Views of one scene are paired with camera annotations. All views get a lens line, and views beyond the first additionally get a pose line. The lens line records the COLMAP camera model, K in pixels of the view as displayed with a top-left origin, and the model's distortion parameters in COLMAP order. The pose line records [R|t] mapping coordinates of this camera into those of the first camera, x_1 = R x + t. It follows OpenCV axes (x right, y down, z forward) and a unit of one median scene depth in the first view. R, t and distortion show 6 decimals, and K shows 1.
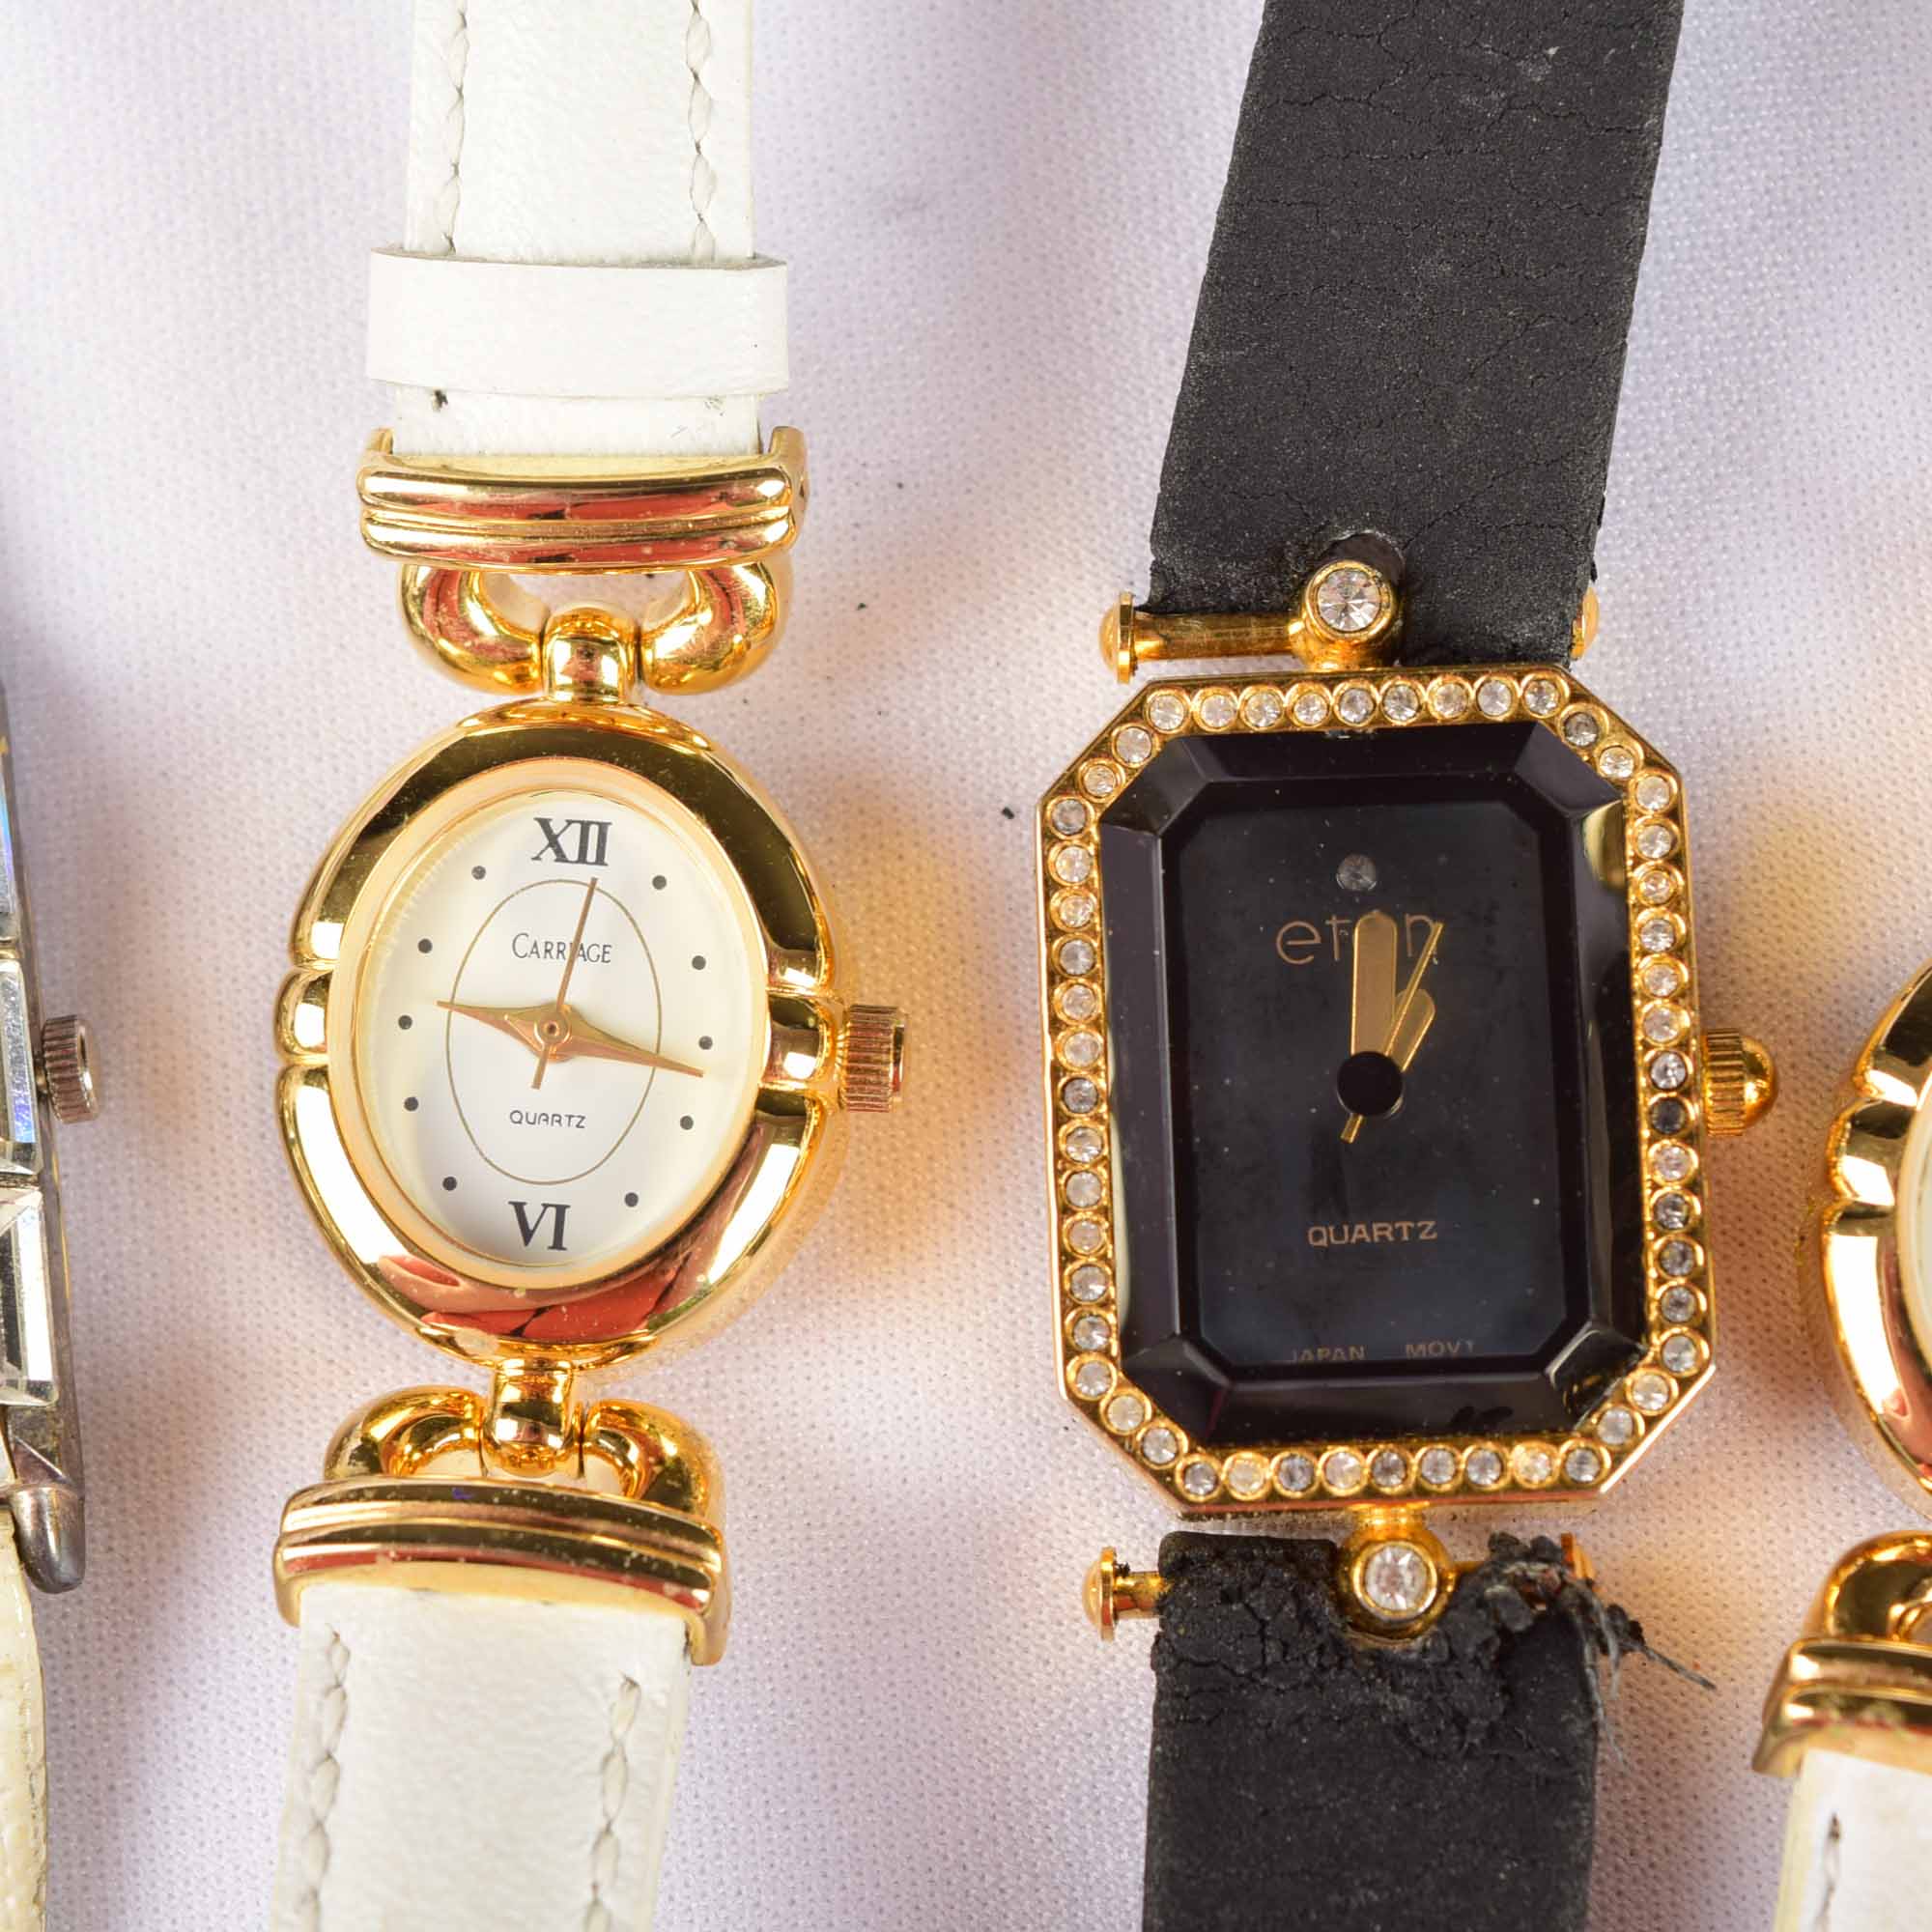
lens RADIAL K [[5633.3, 0, 954.8], [0, 5633.3, 964.2], [0, 0, 1]] dist [-0.018675, 0.000000]
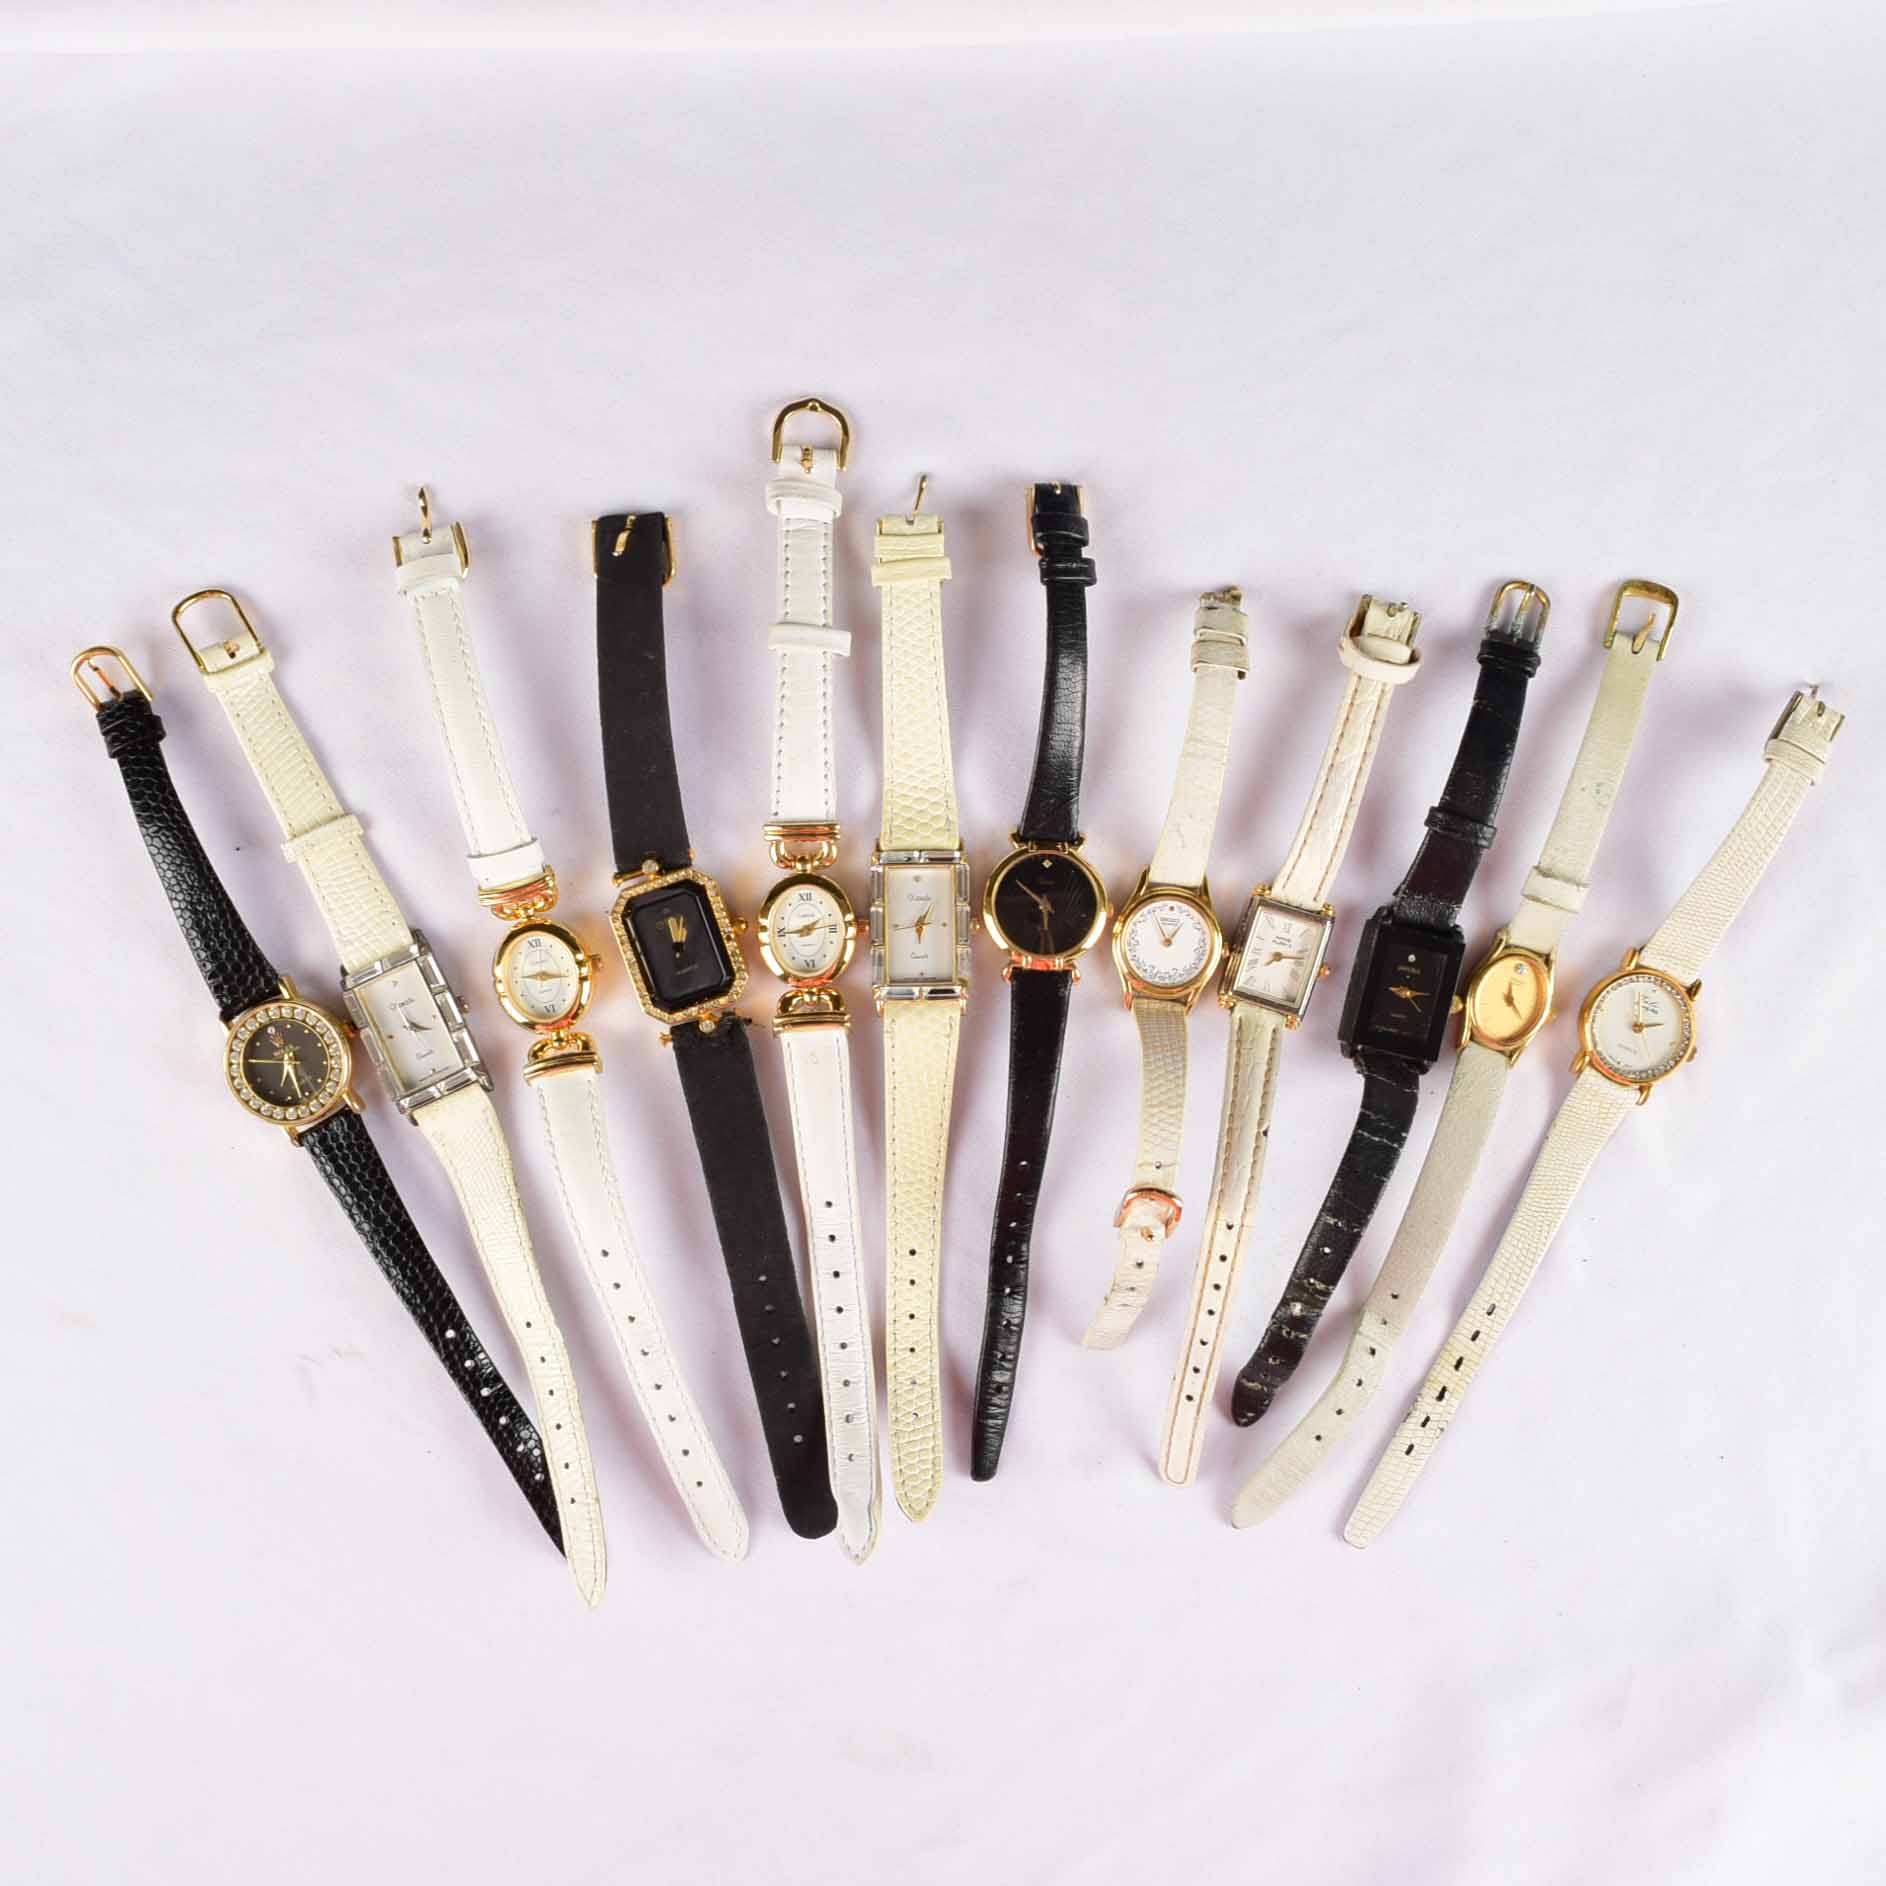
lens RADIAL K [[2319.7, 0, 997.1], [0, 2319.7, 977.6], [0, 0, 1]] dist [-0.020290, 0.000000]
pose [[0.954082, -0.295689, 0.047918, 0.262392], [0.277499, 0.932712, 0.230310, -0.408509], [-0.112793, -0.206438, 0.971937, -1.374885]]
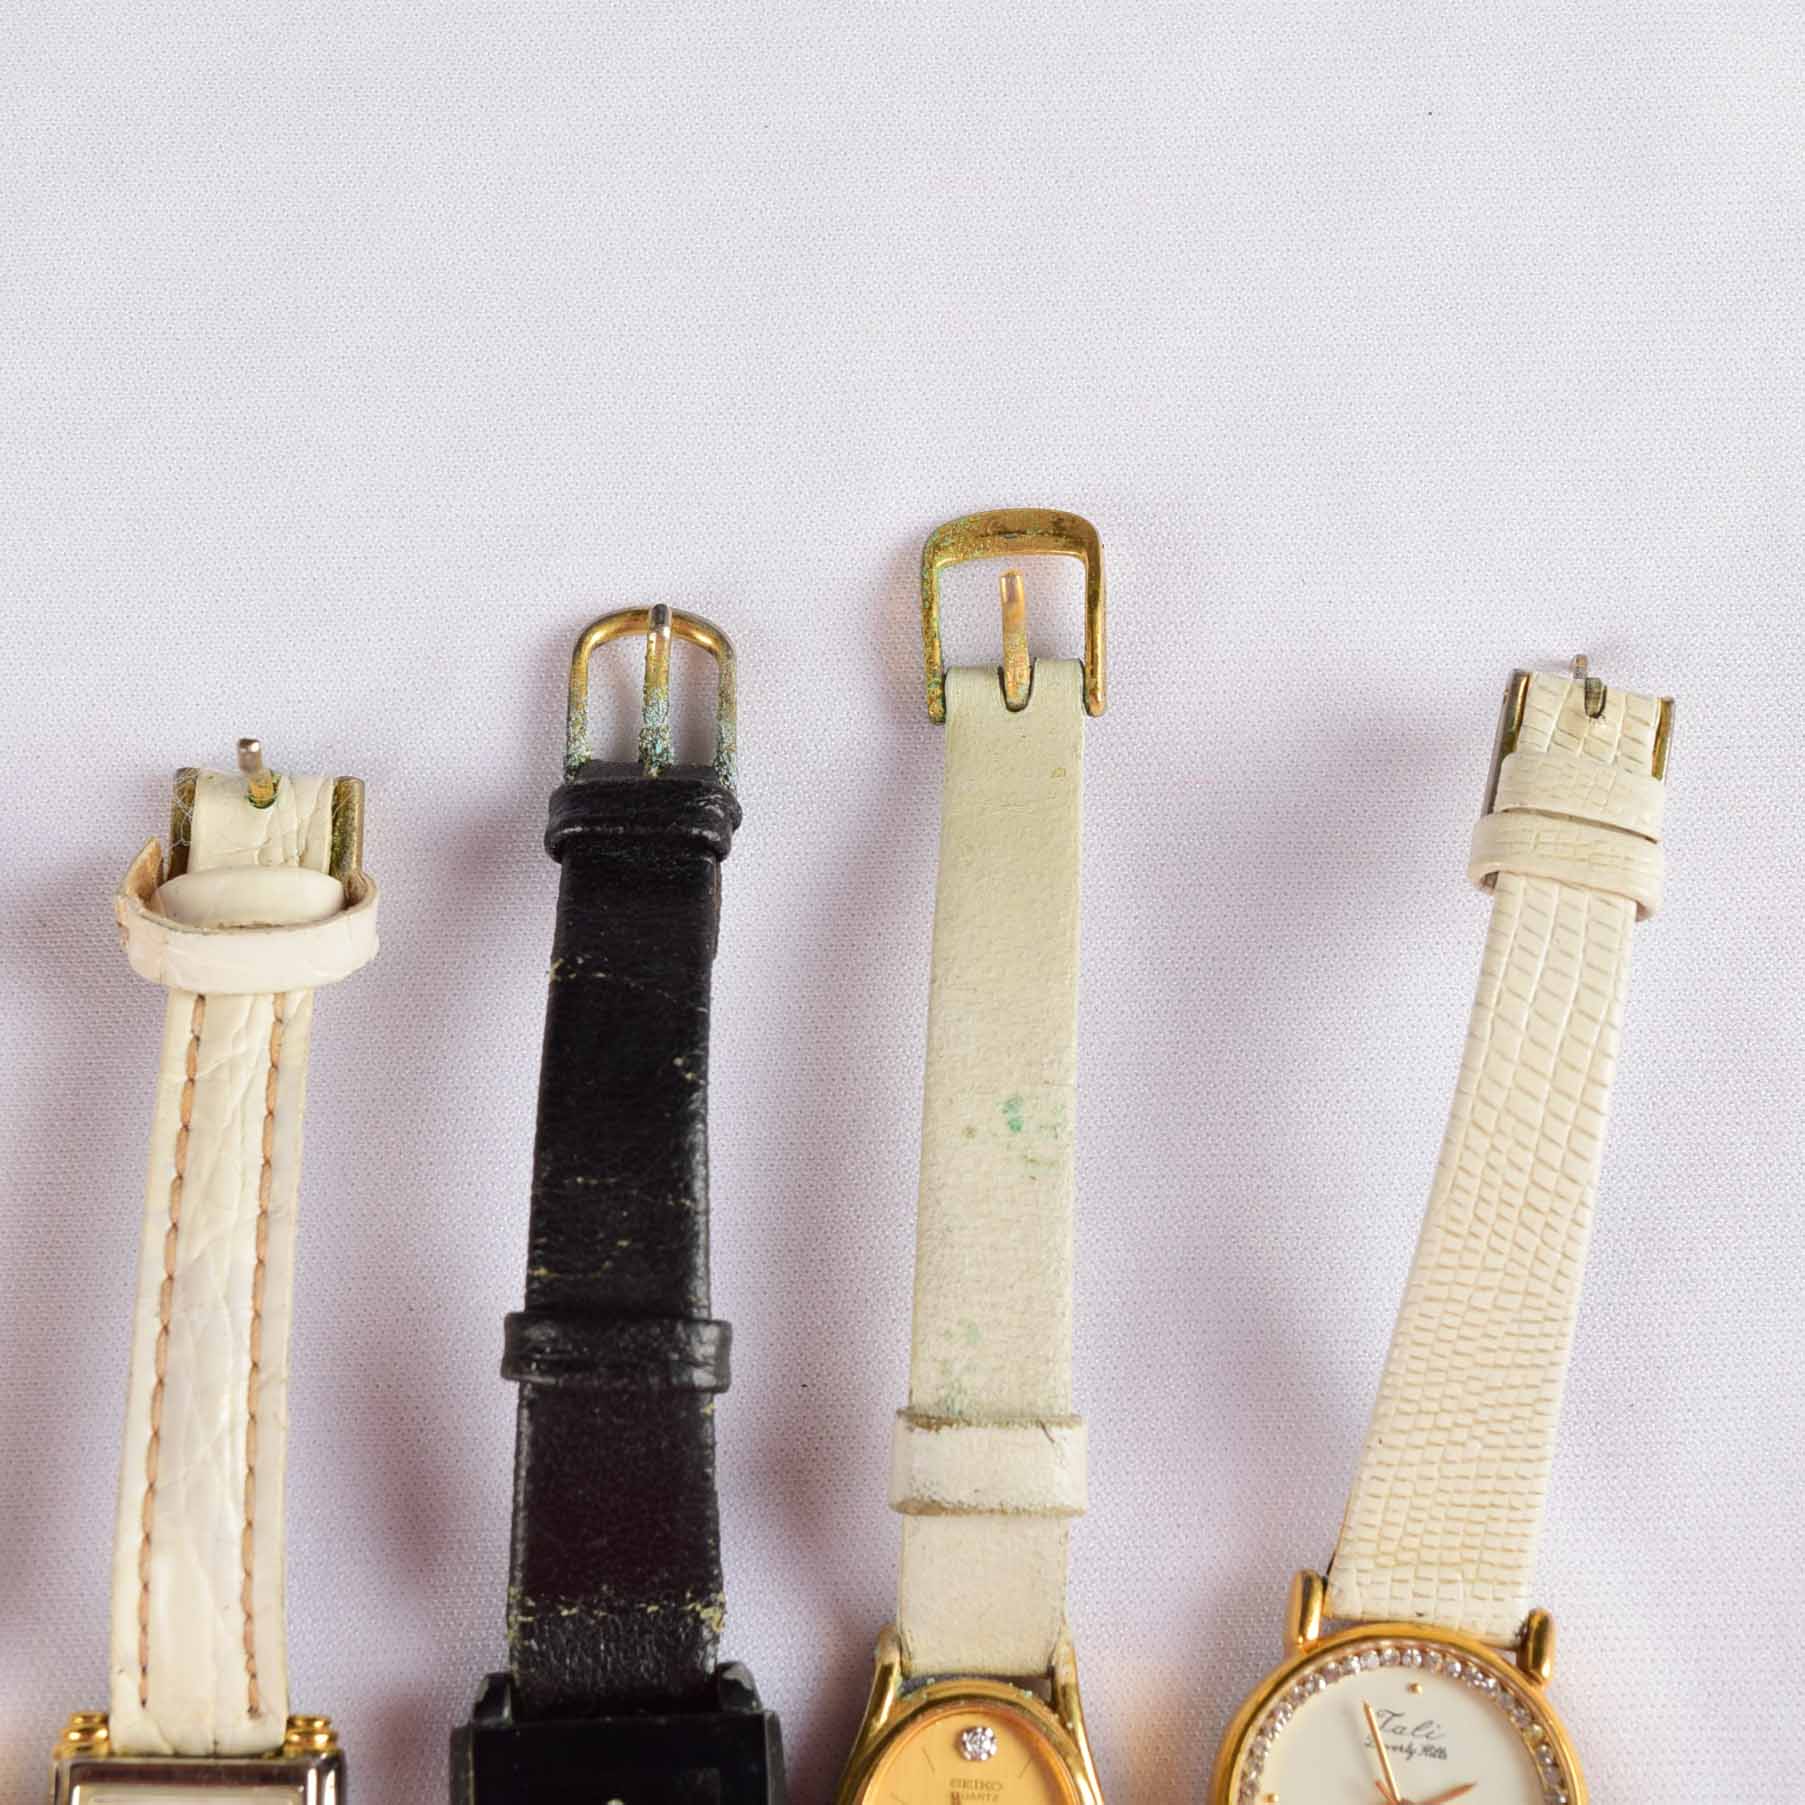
lens RADIAL K [[4049.4, 0, 887.4], [0, 4049.4, 839.5], [0, 0, 1]] dist [-0.022261, 0.000000]
pose [[0.833354, -0.518777, 0.190764, 0.787427], [0.535306, 0.843476, -0.044677, 0.095125], [-0.137728, 0.139349, 0.980619, -0.389877]]
